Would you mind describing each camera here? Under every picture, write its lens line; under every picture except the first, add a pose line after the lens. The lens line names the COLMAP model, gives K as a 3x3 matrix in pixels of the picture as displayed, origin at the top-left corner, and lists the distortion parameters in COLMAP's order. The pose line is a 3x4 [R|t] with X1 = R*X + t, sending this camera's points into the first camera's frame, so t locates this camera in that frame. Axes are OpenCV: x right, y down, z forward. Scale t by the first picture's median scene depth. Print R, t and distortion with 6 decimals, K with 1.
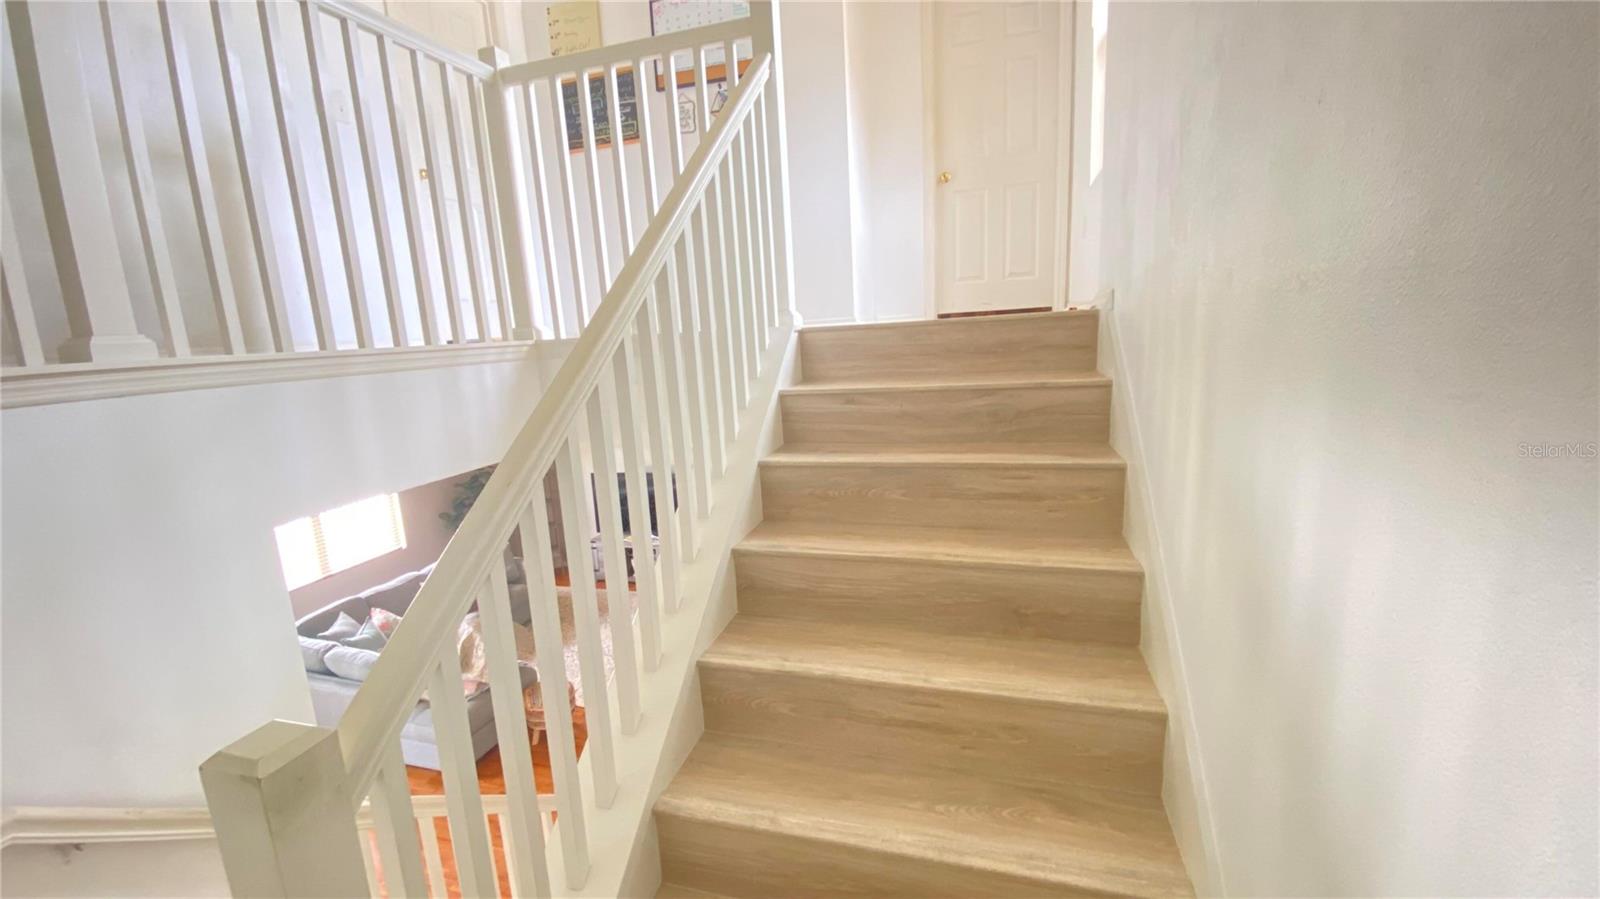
lens RADIAL K [[640.7, 0, 800.0], [0, 640.7, 449.5], [0, 0, 1]] dist [0.003245, 0.000081]
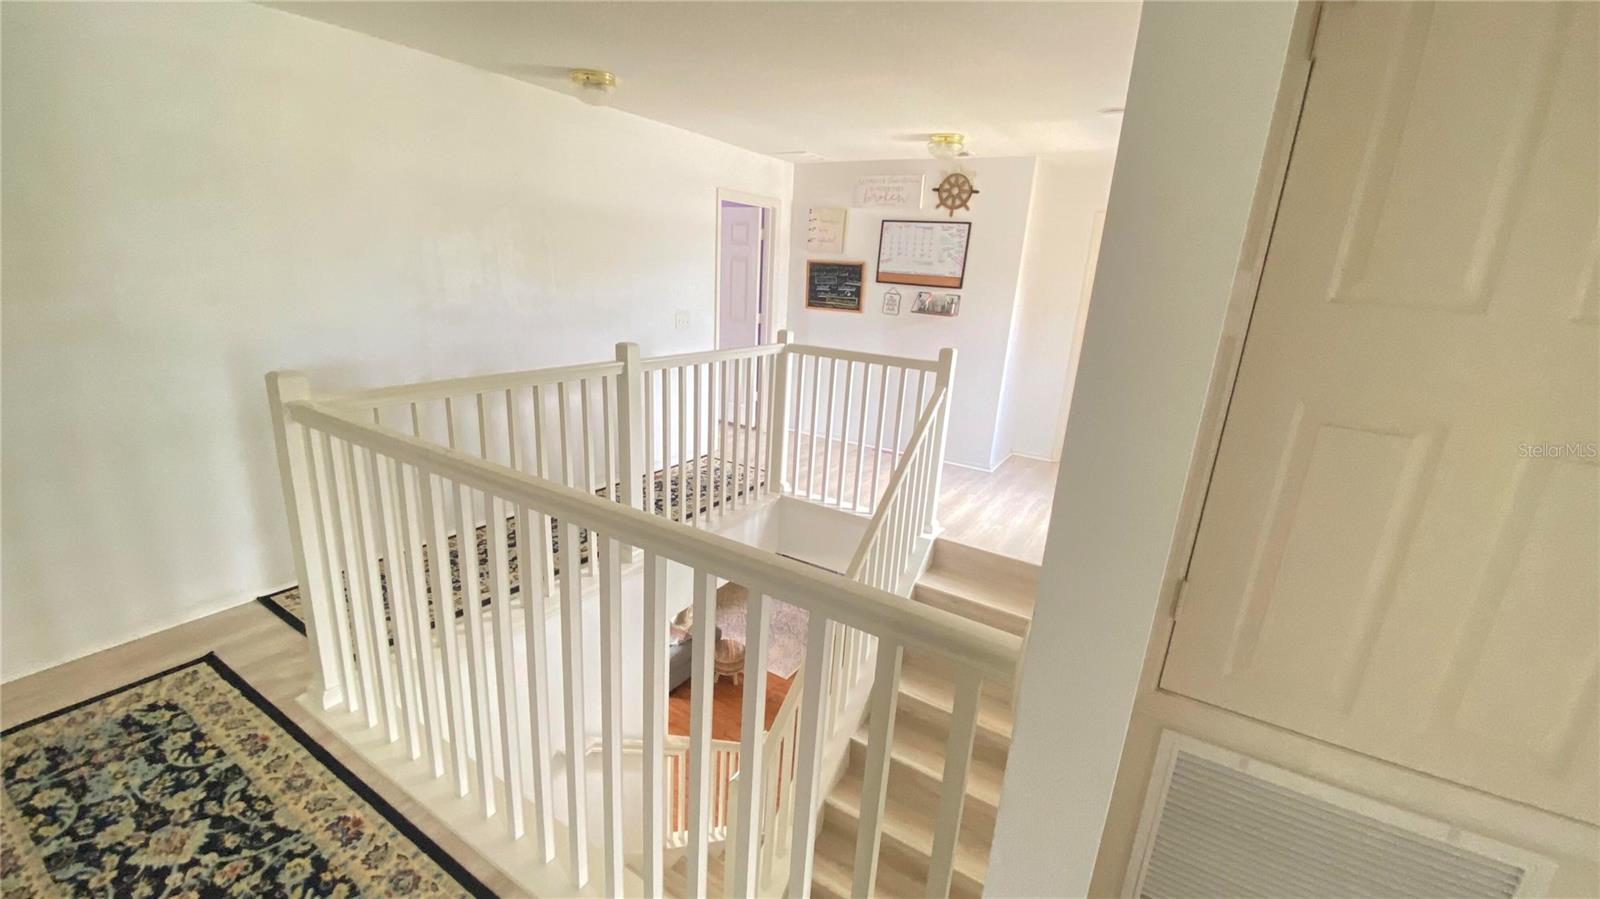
lens RADIAL K [[640.7, 0, 800.0], [0, 640.7, 449.5], [0, 0, 1]] dist [0.003245, 0.000081]
pose [[0.957825, 0.175354, -0.227647, -0.001551], [-0.154214, 0.982152, 0.107685, -0.509906], [0.242467, -0.068037, 0.967771, -0.654967]]
